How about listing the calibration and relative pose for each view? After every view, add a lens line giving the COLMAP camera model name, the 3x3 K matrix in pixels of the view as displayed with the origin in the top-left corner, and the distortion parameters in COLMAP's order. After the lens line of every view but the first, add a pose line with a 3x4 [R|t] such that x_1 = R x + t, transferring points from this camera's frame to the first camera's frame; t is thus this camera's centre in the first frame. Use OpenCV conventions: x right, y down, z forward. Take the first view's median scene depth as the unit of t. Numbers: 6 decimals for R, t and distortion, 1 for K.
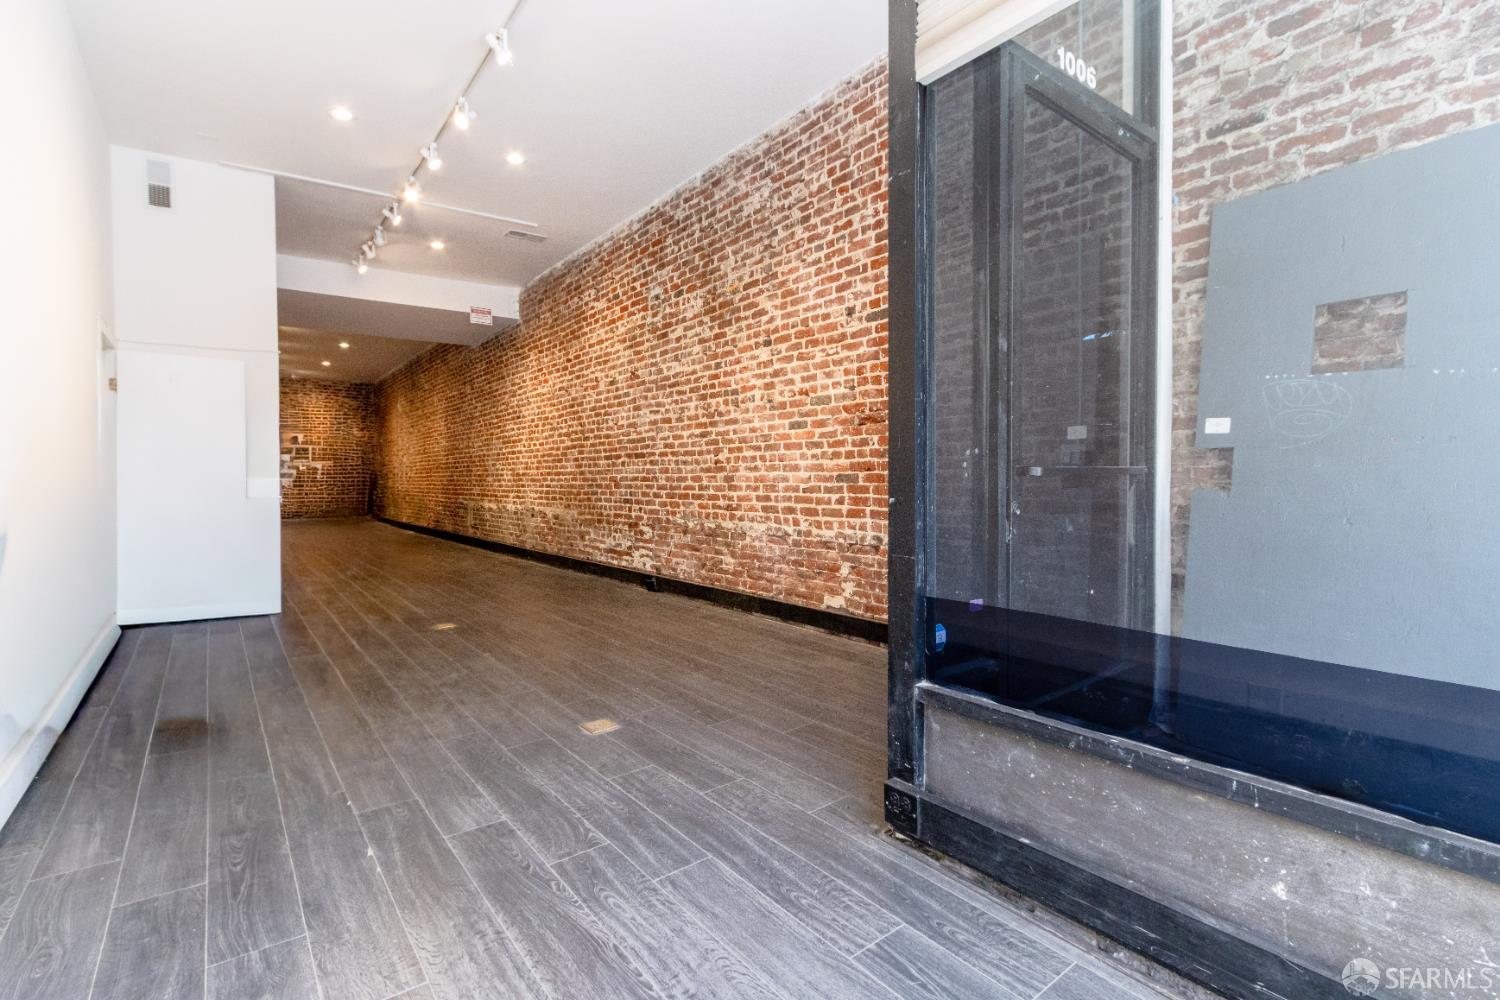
lens RADIAL K [[701.8, 0, 744.0], [0, 701.8, 463.5], [0, 0, 1]] dist [-0.002124, -0.000484]
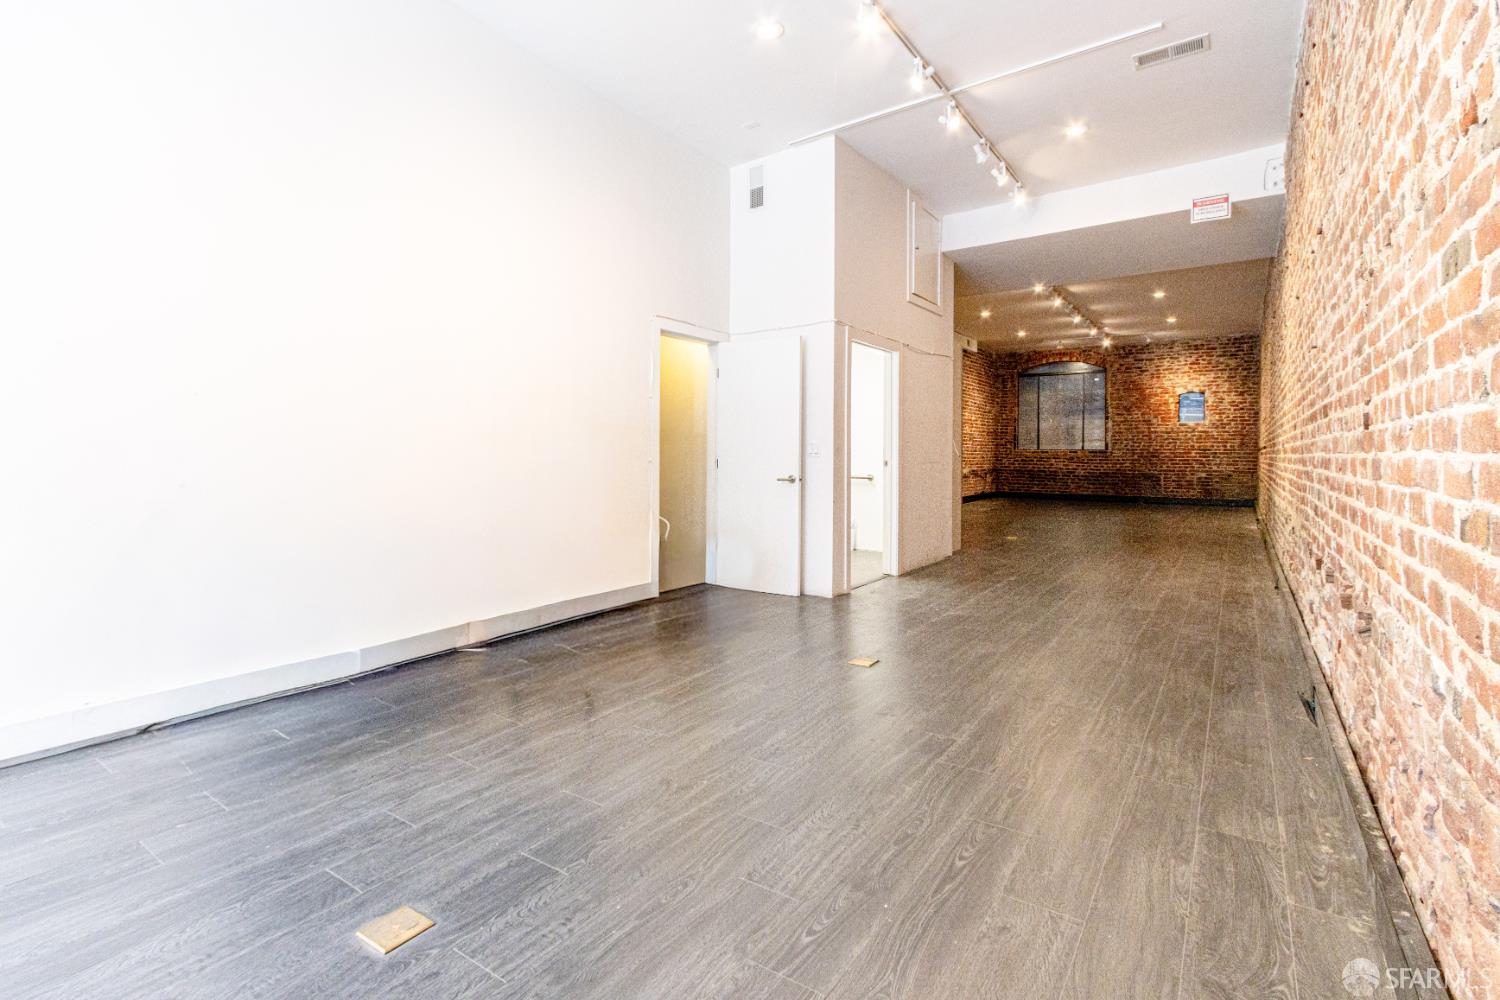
lens RADIAL K [[701.8, 0, 744.0], [0, 701.8, 463.5], [0, 0, 1]] dist [-0.002124, -0.000484]
pose [[0.289484, 0.019824, -0.956977, 0.307503], [0.017550, 0.999508, 0.026014, 0.008199], [0.957022, -0.024325, 0.288994, 0.907566]]
